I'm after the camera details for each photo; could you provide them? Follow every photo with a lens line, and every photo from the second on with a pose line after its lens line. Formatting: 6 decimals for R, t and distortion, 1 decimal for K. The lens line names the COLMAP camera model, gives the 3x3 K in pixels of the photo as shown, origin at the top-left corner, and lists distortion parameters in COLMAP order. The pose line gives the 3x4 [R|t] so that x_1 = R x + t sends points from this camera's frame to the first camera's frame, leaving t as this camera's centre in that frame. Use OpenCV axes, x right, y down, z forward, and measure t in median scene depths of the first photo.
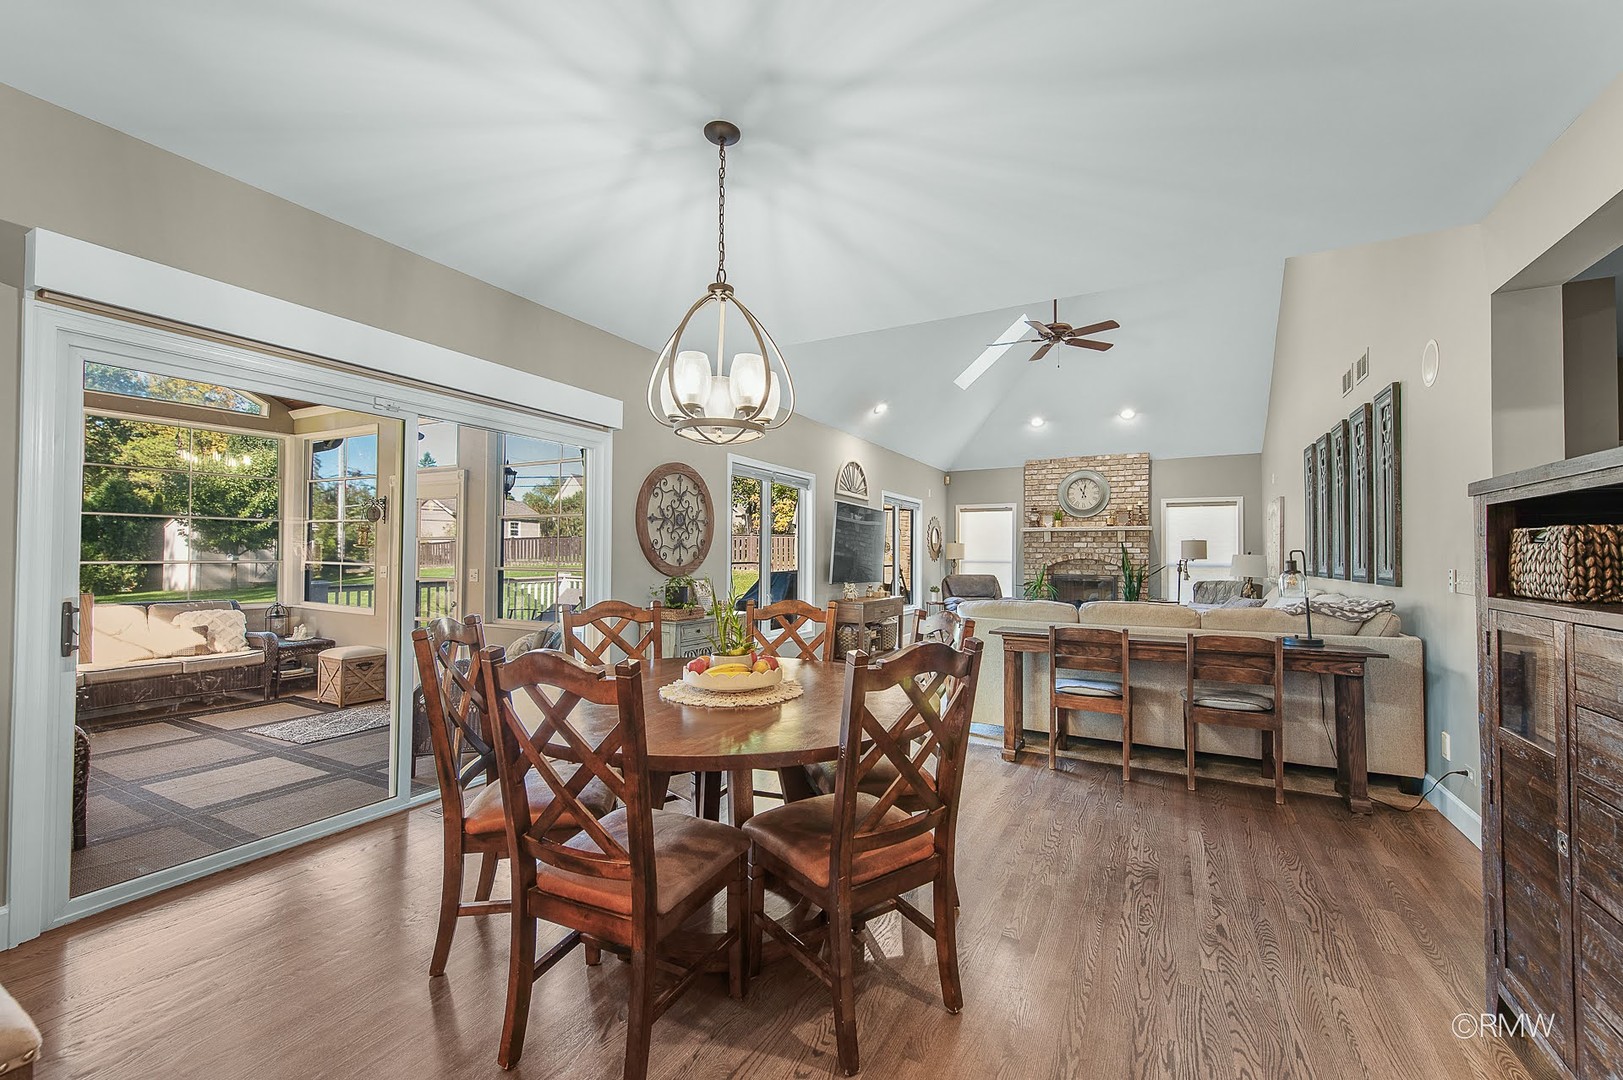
lens RADIAL K [[648.7, 0, 802.2], [0, 648.7, 550.7], [0, 0, 1]] dist [0.000383, -0.000002]
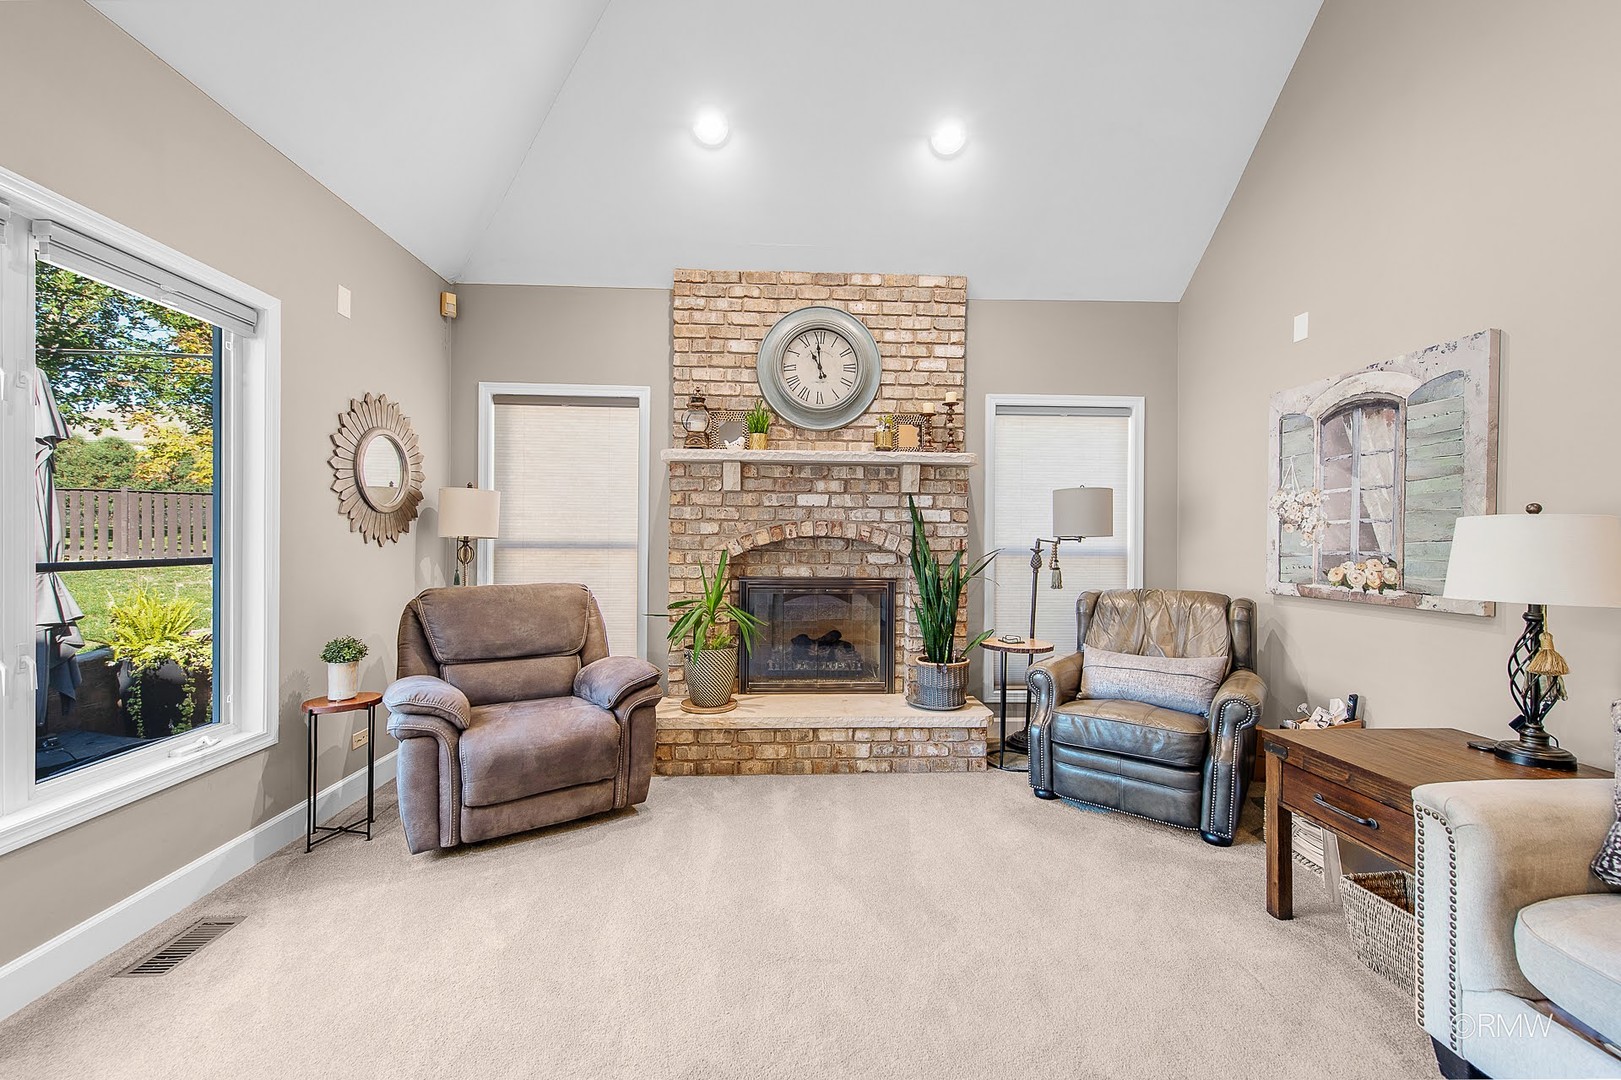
lens RADIAL K [[653.8, 0, 808.7], [0, 653.8, 537.8], [0, 0, 1]] dist [-0.000295, 0.000009]
pose [[0.854191, 0.000232, 0.519959, 0.223391], [-0.005990, 0.999938, 0.009393, 0.009784], [-0.519924, -0.011137, 0.854140, 0.663657]]
